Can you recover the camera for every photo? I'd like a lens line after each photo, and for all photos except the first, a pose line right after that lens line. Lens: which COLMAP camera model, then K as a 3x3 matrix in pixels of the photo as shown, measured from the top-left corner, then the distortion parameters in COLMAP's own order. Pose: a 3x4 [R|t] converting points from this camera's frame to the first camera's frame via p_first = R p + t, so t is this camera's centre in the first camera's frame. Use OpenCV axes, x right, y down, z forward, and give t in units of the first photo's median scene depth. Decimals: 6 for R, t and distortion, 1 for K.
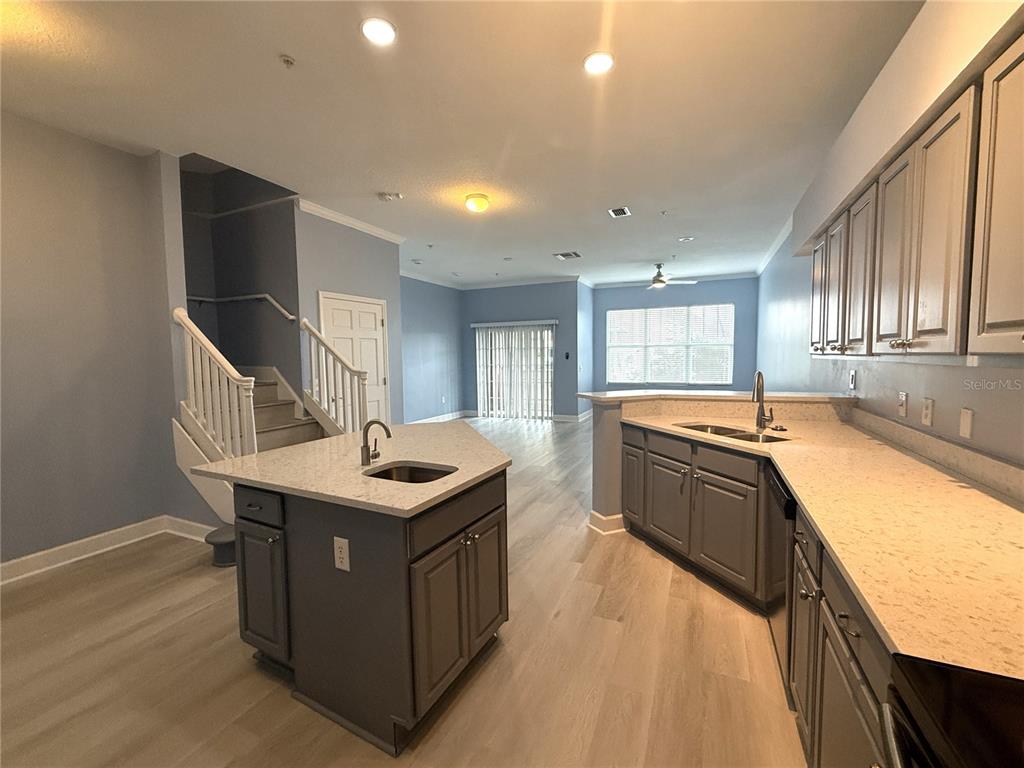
lens RADIAL K [[410.1, 0, 517.5], [0, 410.1, 383.0], [0, 0, 1]] dist [-0.001294, 0.000015]
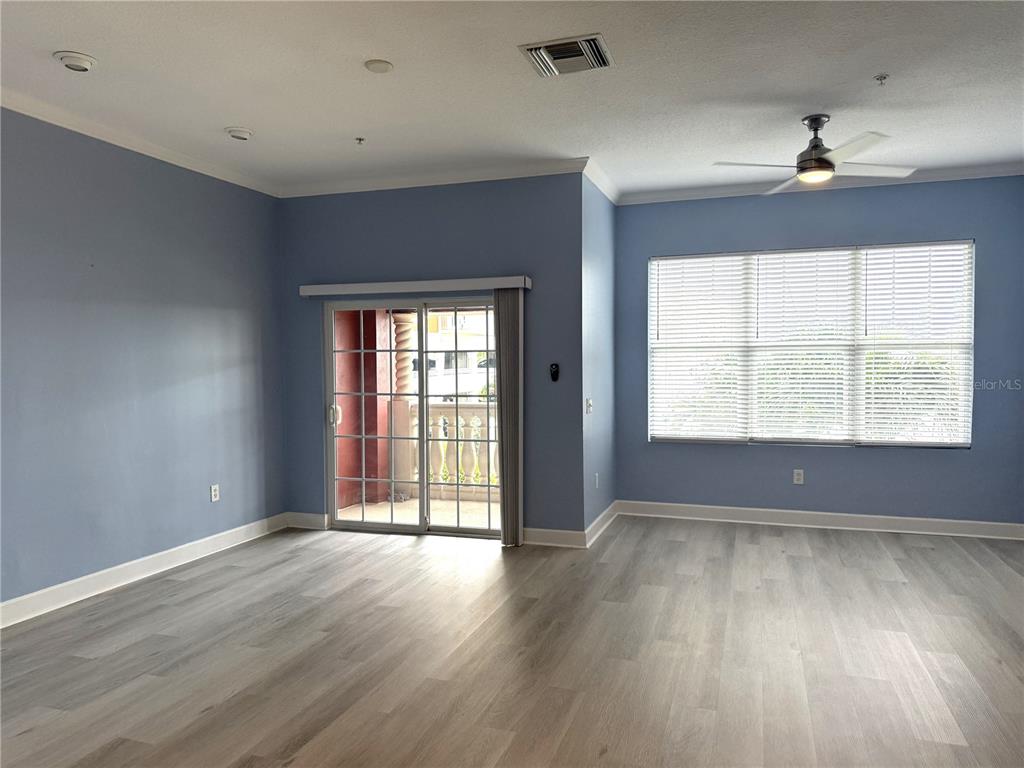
lens RADIAL K [[711.9, 0, 513.1], [0, 711.9, 382.9], [0, 0, 1]] dist [0.002641, 0.000456]
pose [[0.995857, 0.004372, 0.090824, 0.022613], [-0.000518, 0.999100, -0.042414, -0.026831], [-0.090927, 0.042191, 0.994963, 0.342641]]
